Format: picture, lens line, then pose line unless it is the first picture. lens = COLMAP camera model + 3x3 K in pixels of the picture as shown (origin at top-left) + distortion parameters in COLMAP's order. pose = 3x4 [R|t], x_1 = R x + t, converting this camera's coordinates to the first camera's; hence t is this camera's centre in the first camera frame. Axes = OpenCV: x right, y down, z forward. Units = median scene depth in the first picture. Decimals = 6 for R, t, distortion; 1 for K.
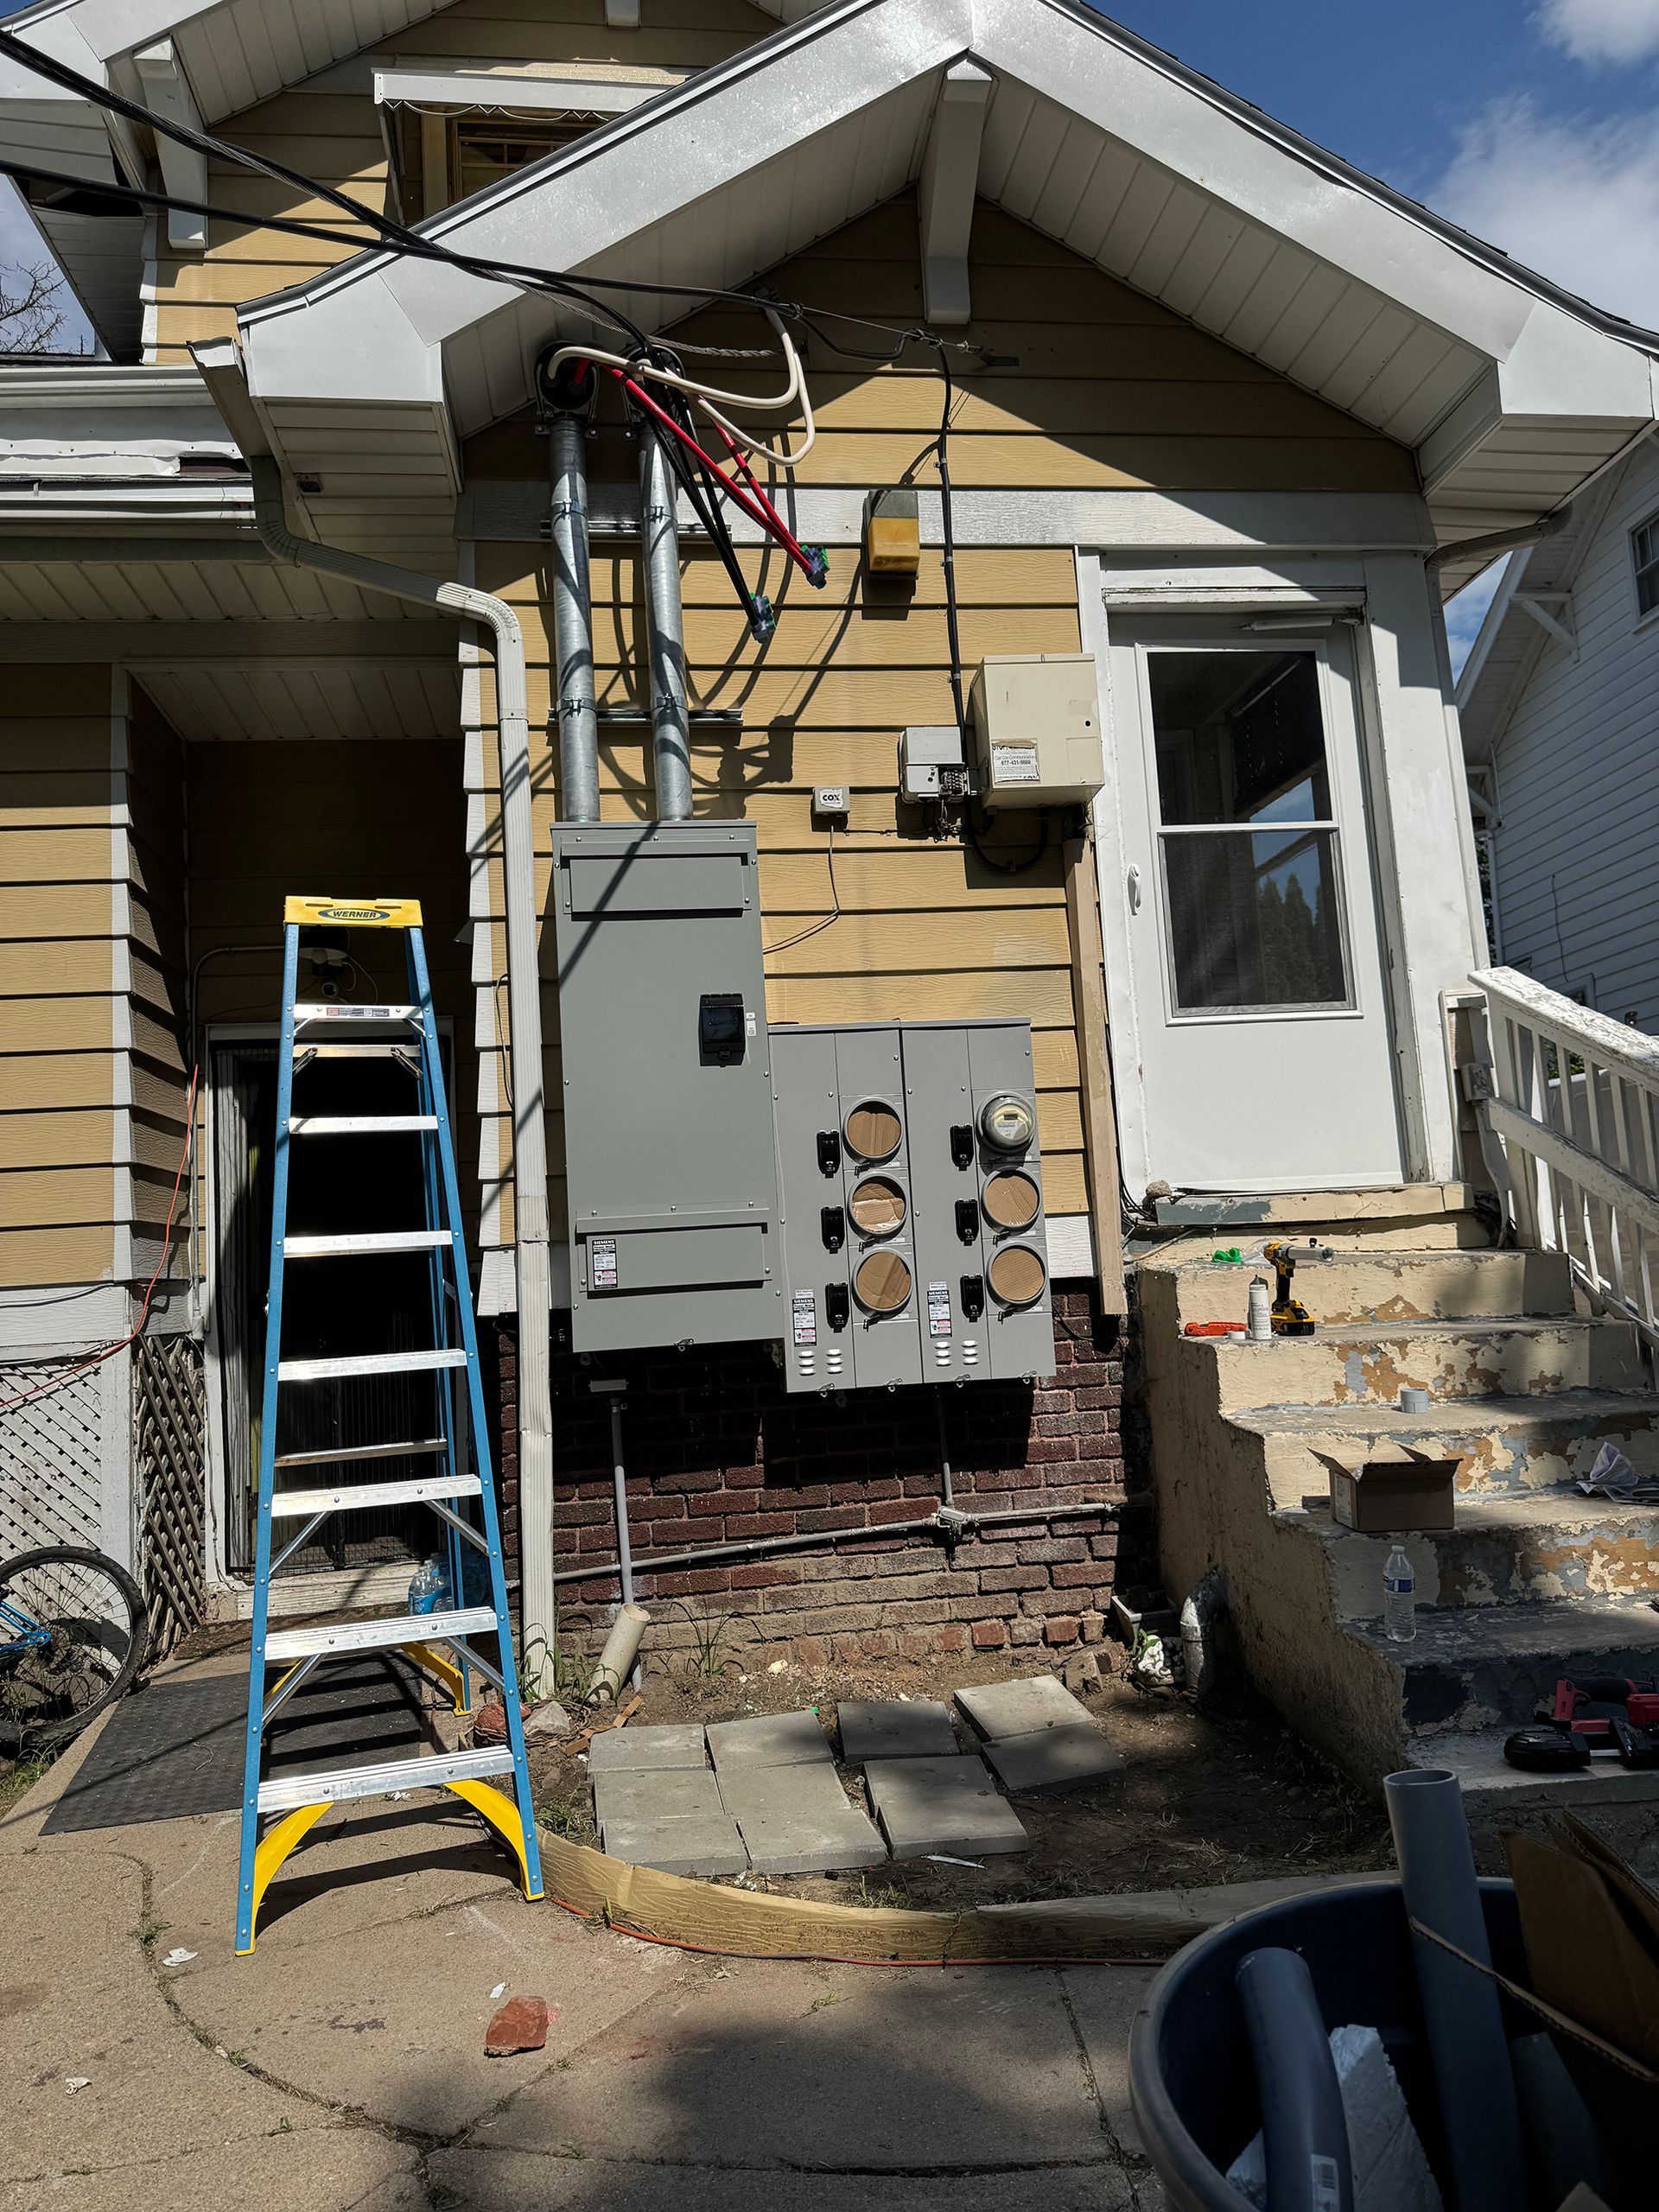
lens RADIAL K [[1697.4, 0, 830.5], [0, 1697.4, 1091.2], [0, 0, 1]] dist [-0.017922, -0.003306]
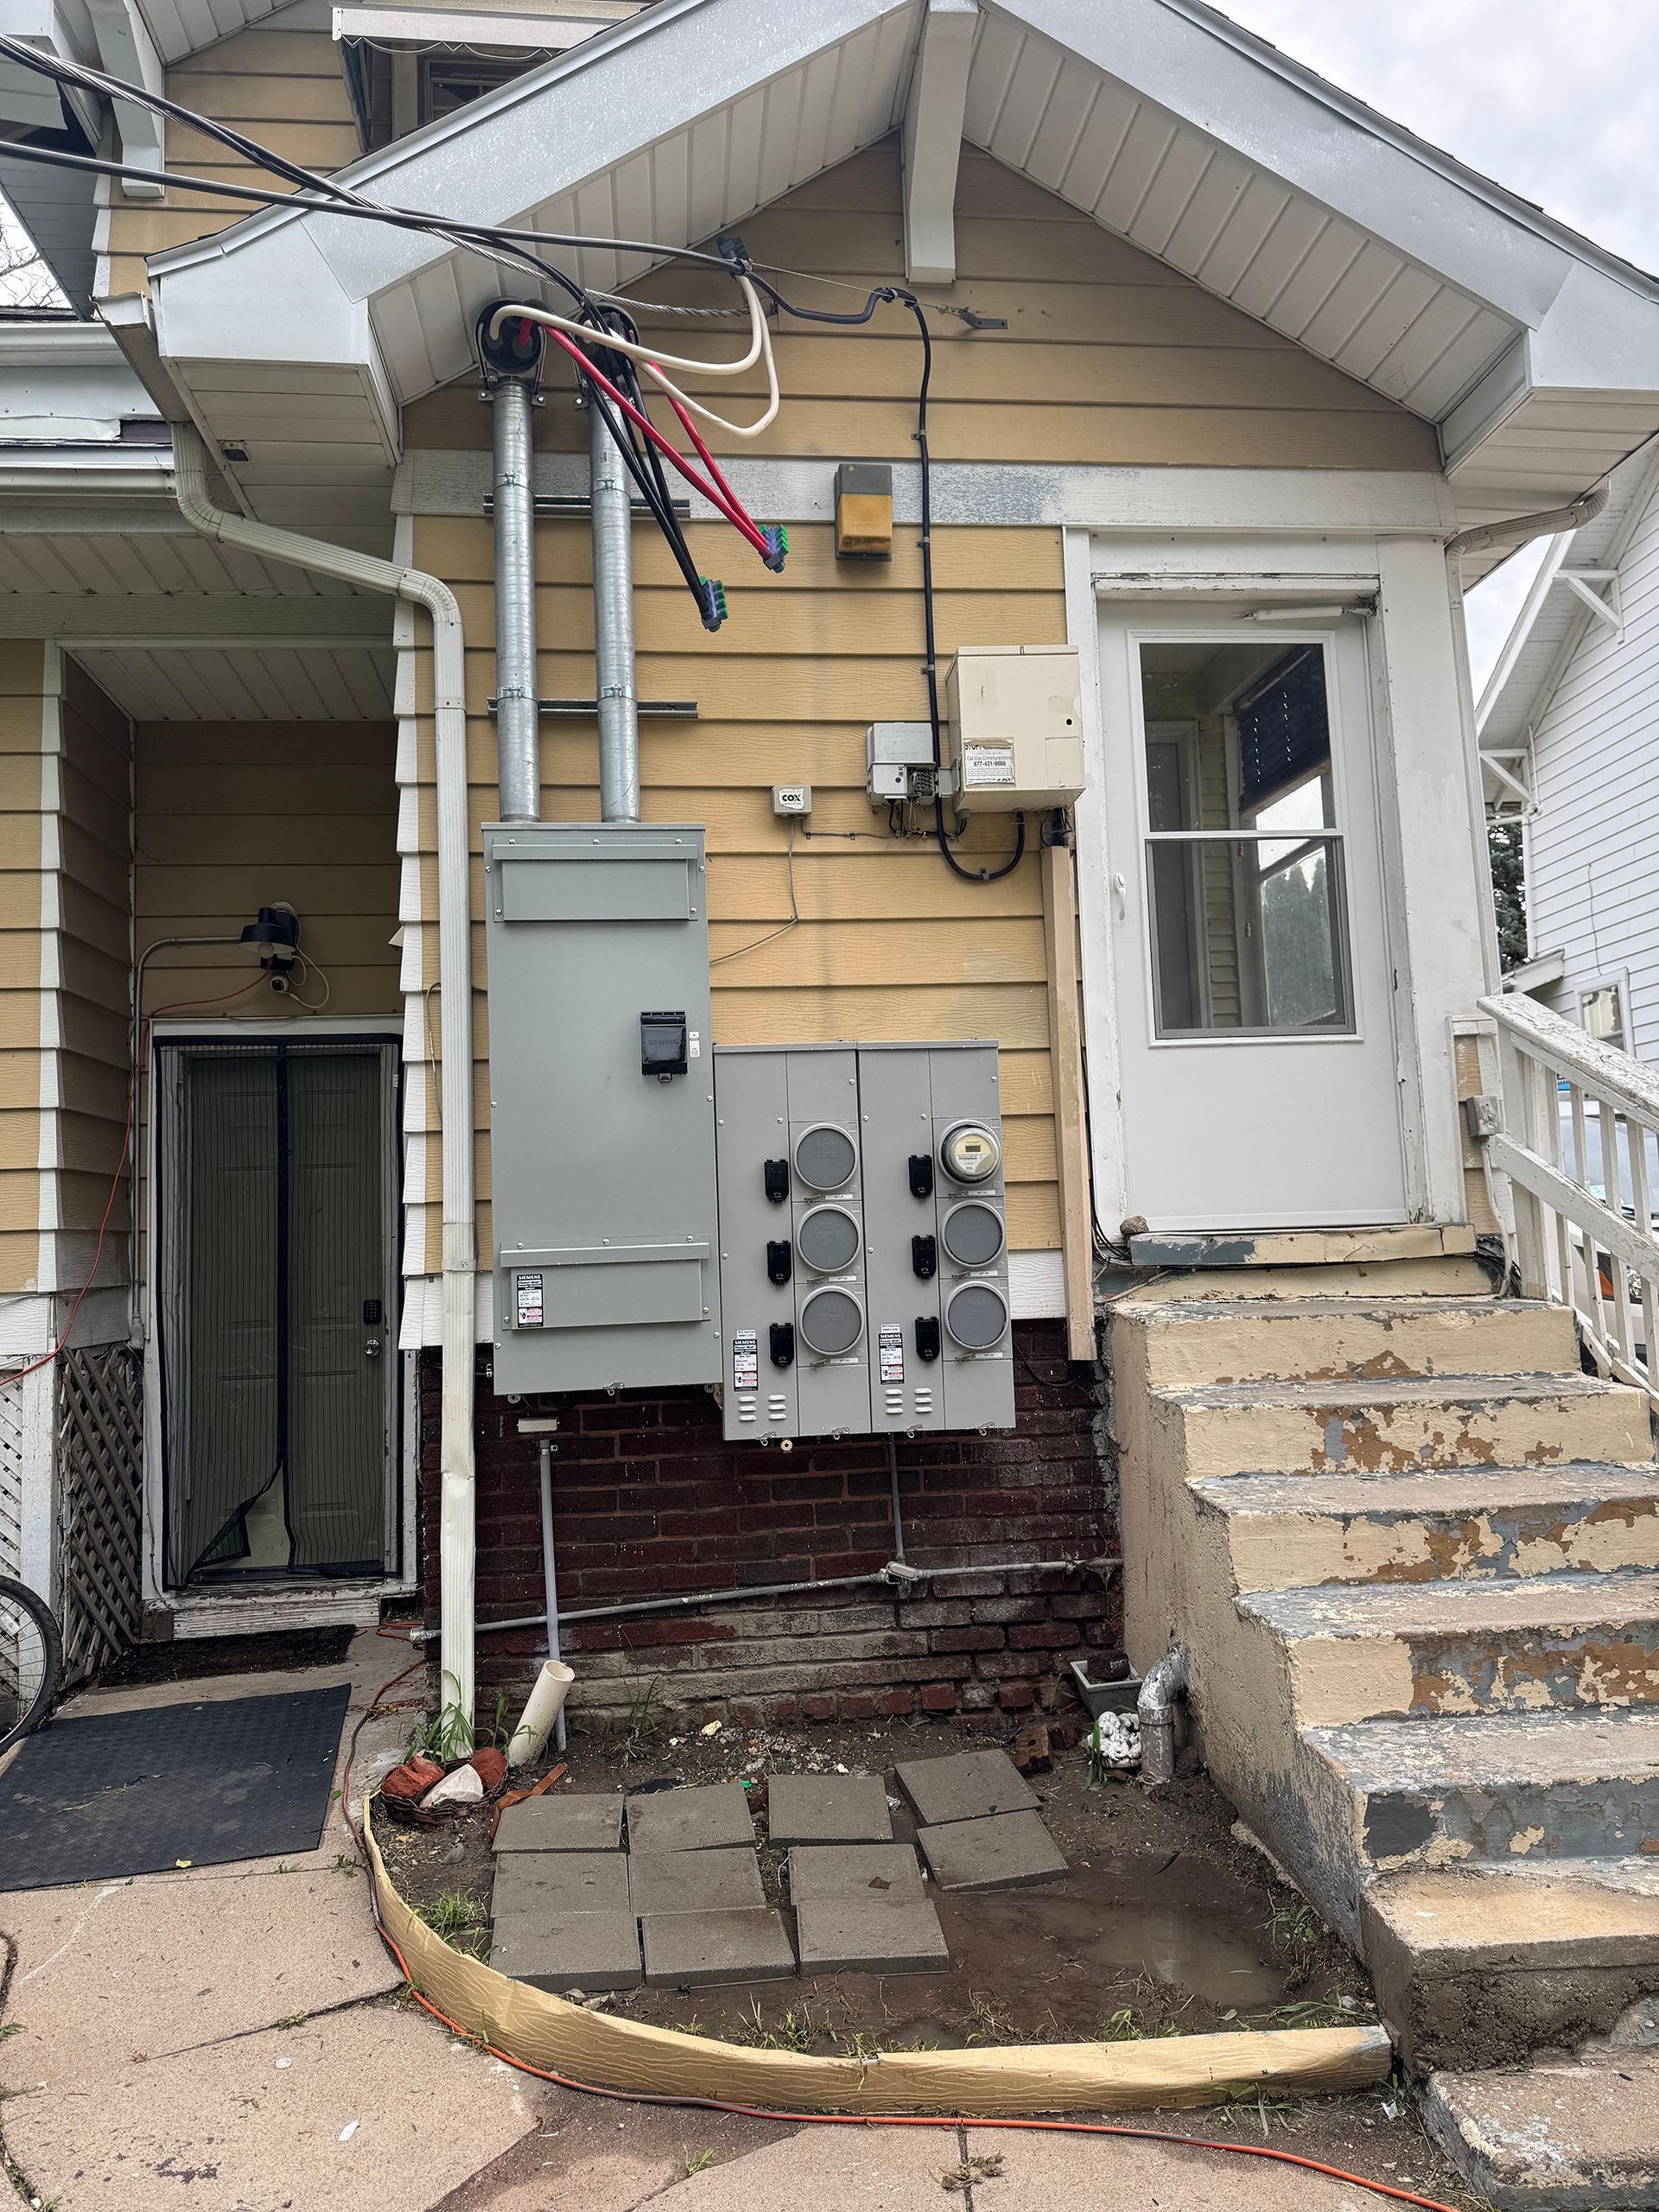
lens RADIAL K [[1697.4, 0, 816.0], [0, 1697.4, 1108.0], [0, 0, 1]] dist [-0.017922, -0.003306]
pose [[0.999527, 0.019354, -0.023890, 0.041098], [-0.018668, 0.999416, 0.028638, -0.031195], [0.024430, -0.028179, 0.999304, 0.069531]]
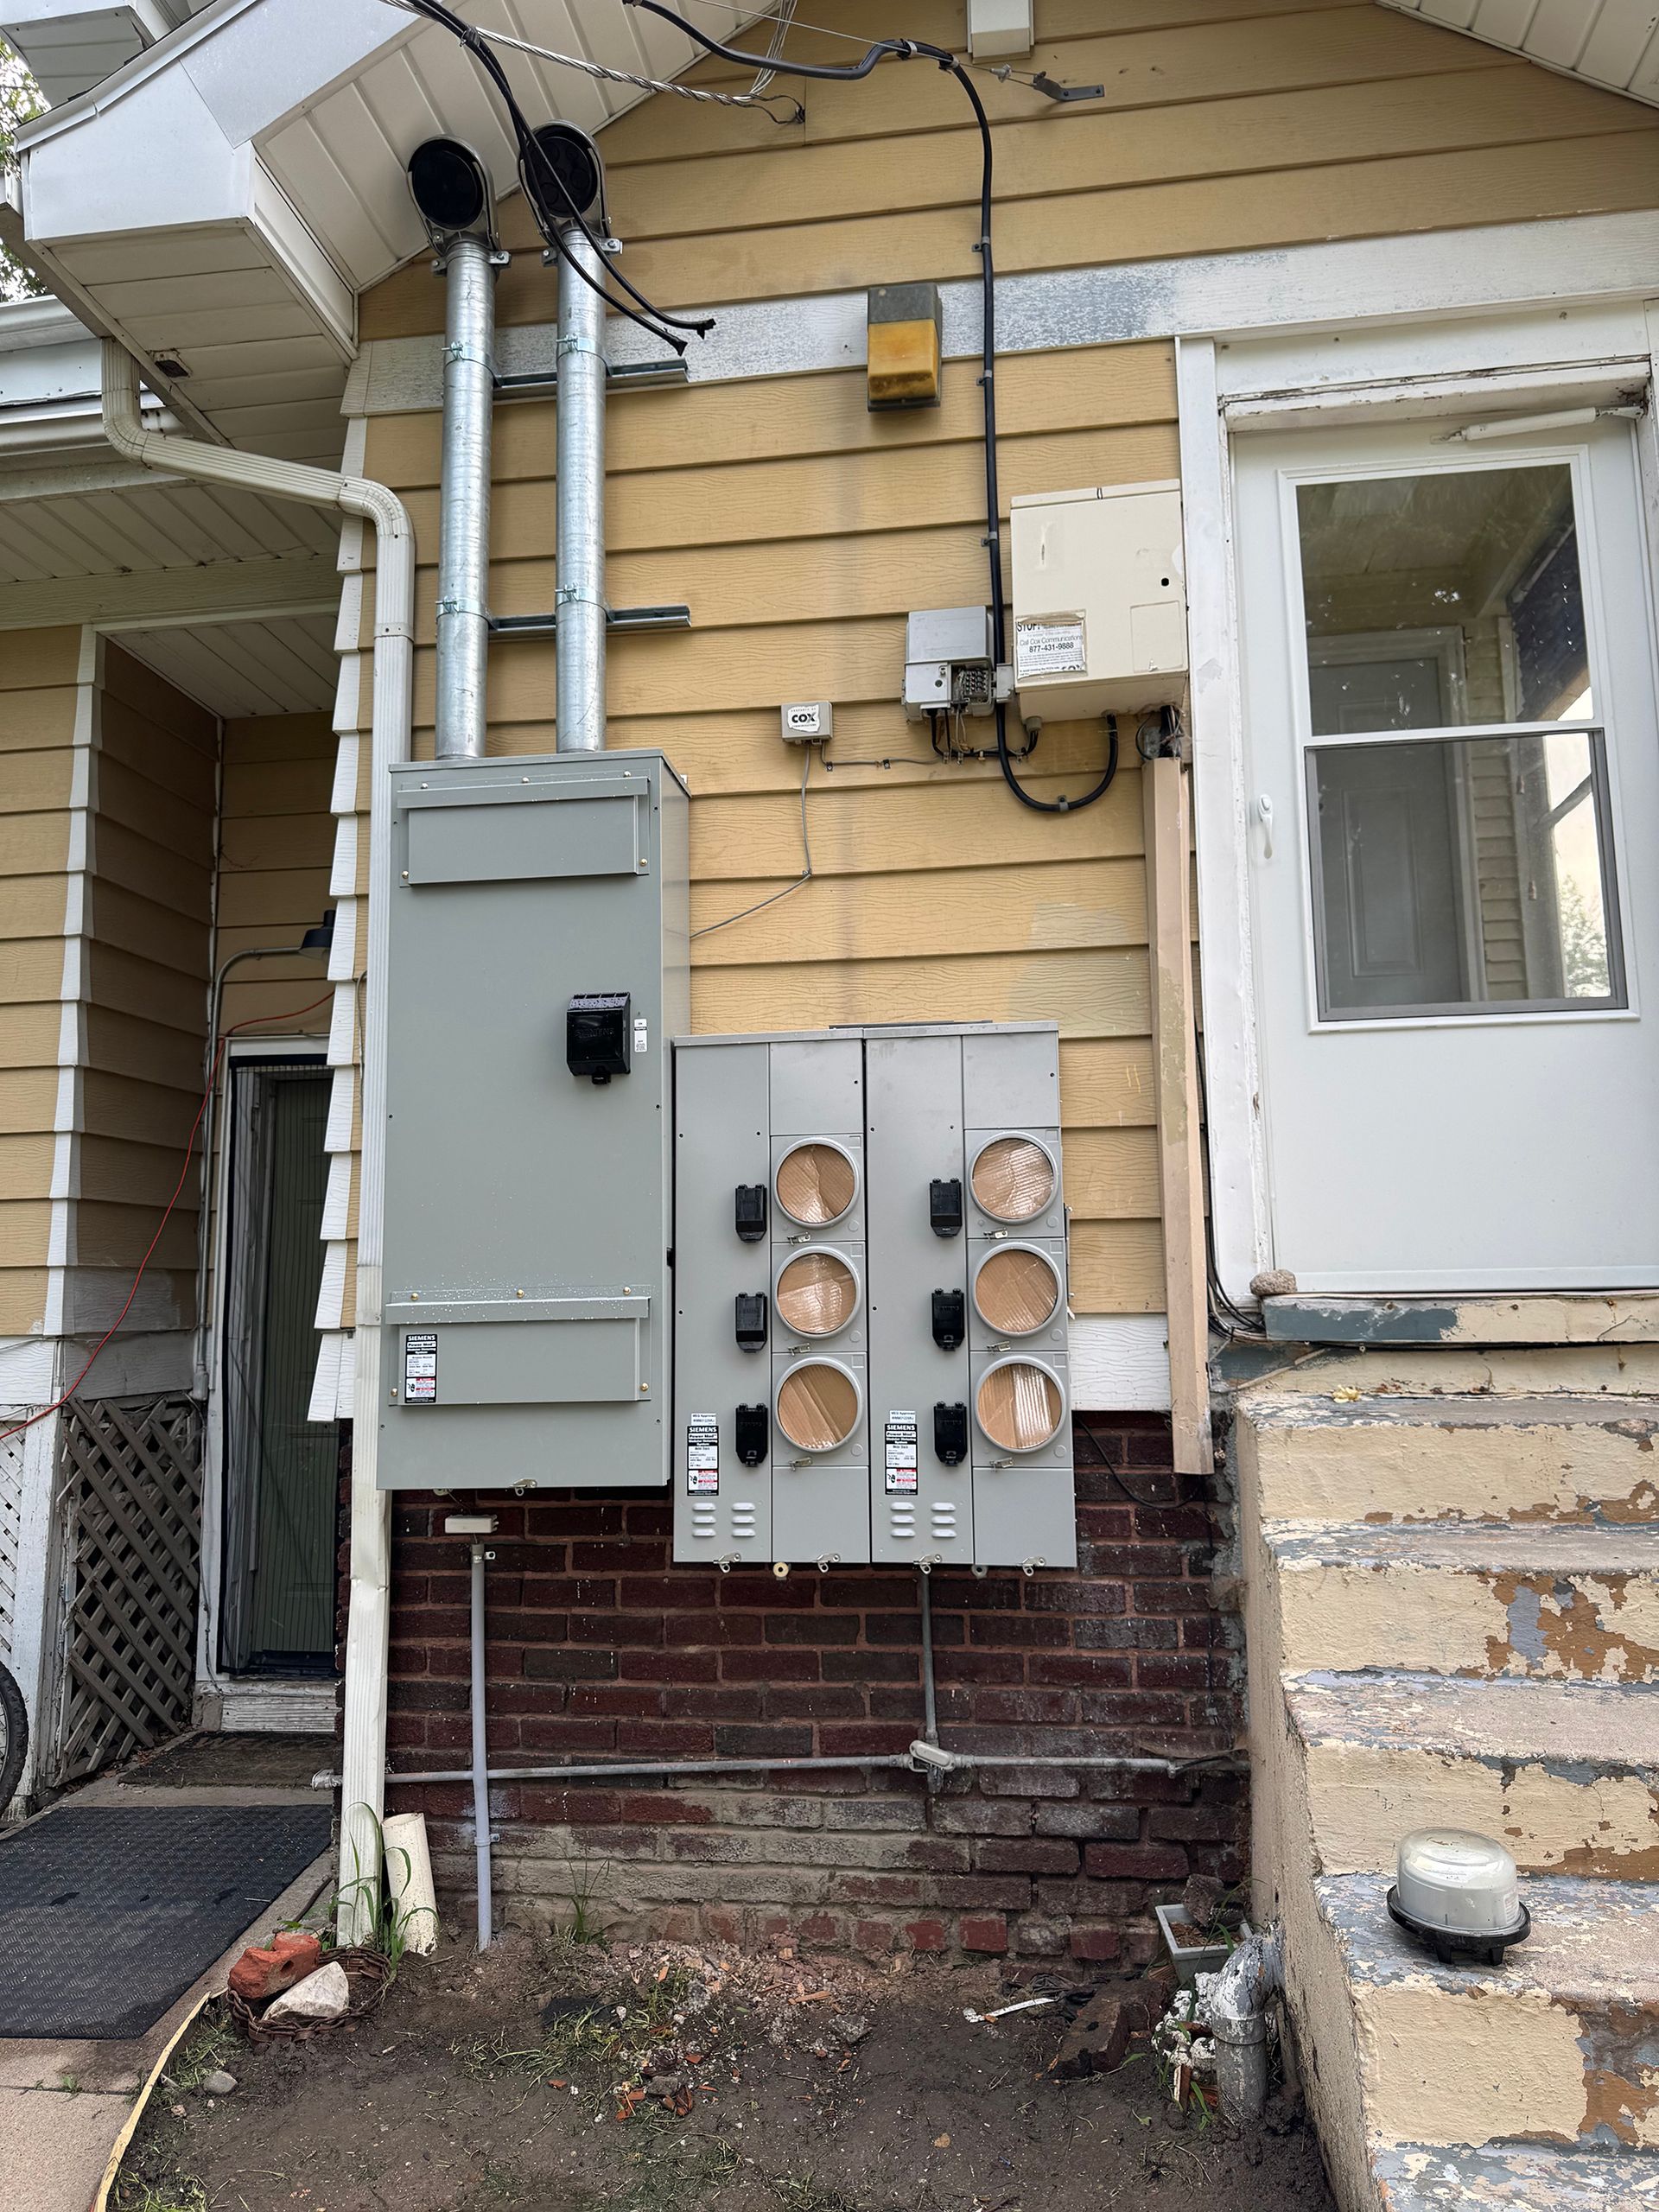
lens RADIAL K [[1697.4, 0, 766.9], [0, 1697.4, 1092.5], [0, 0, 1]] dist [-0.017922, -0.003306]
pose [[0.957545, 0.006242, -0.288217, 0.200119], [-0.008226, 0.999950, -0.005675, -0.011164], [0.288167, 0.007805, 0.957548, 0.322448]]
